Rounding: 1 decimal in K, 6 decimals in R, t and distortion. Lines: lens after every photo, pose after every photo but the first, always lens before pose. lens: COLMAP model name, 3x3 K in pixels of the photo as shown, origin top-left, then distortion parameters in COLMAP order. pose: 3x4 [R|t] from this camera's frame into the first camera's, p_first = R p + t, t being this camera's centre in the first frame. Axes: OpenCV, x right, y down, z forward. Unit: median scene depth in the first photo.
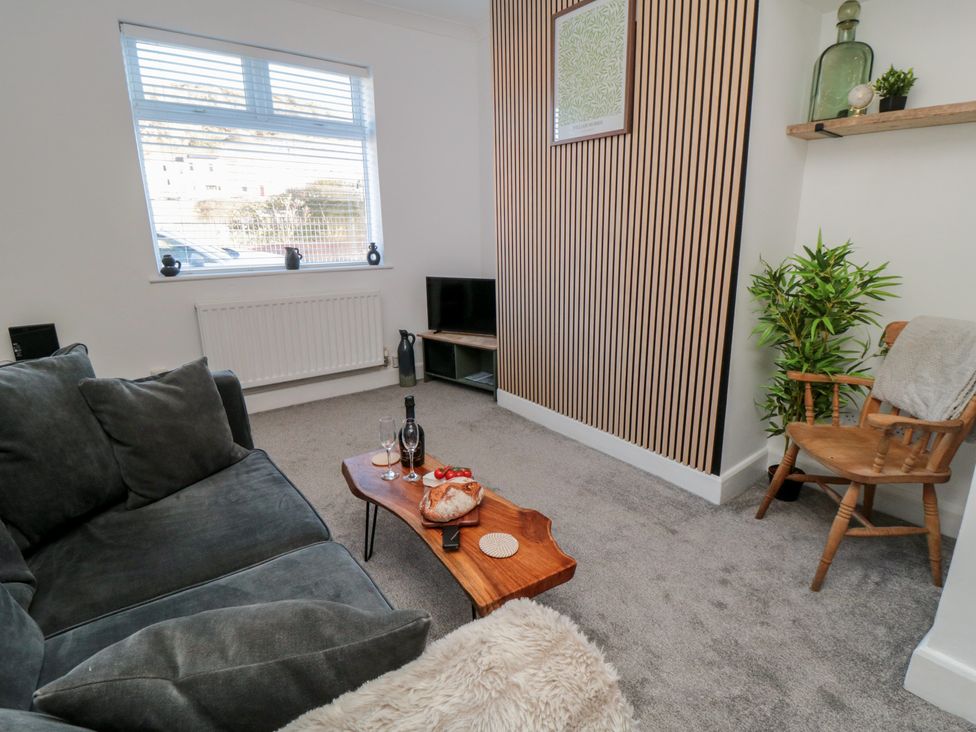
lens RADIAL K [[528.4, 0, 510.7], [0, 528.4, 360.5], [0, 0, 1]] dist [0.000510, -0.014245]
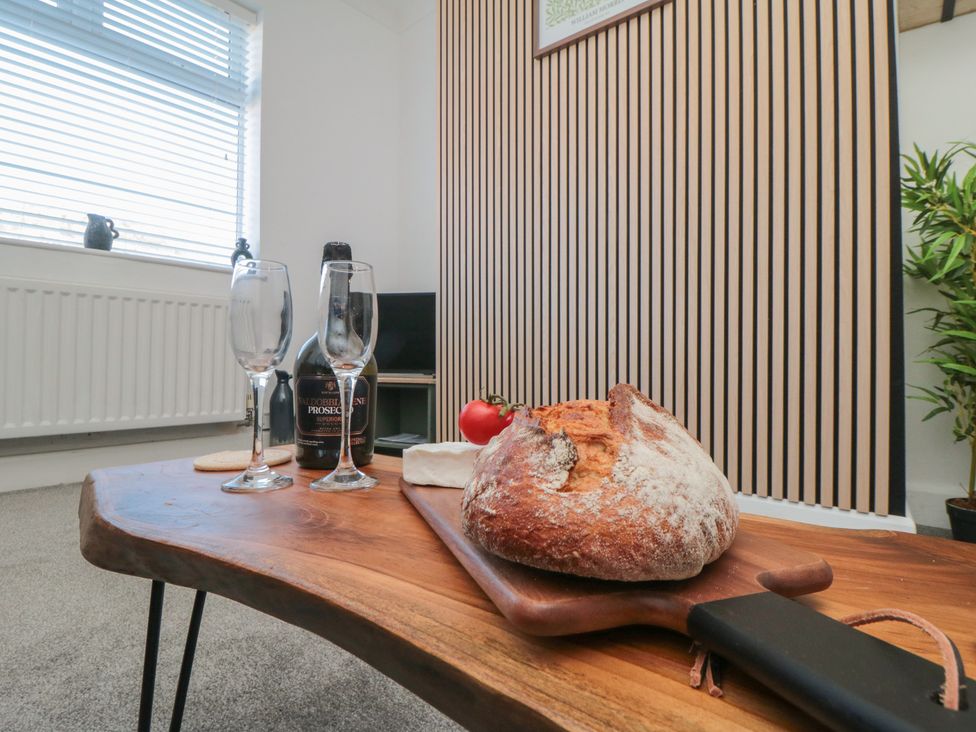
lens RADIAL K [[528.4, 0, 510.7], [0, 528.4, 360.5], [0, 0, 1]] dist [0.000510, -0.014245]
pose [[0.976117, 0.016978, 0.216583, -0.073864], [0.037347, 0.968986, -0.244279, 0.111659], [-0.214013, 0.246533, 0.945209, 0.344411]]
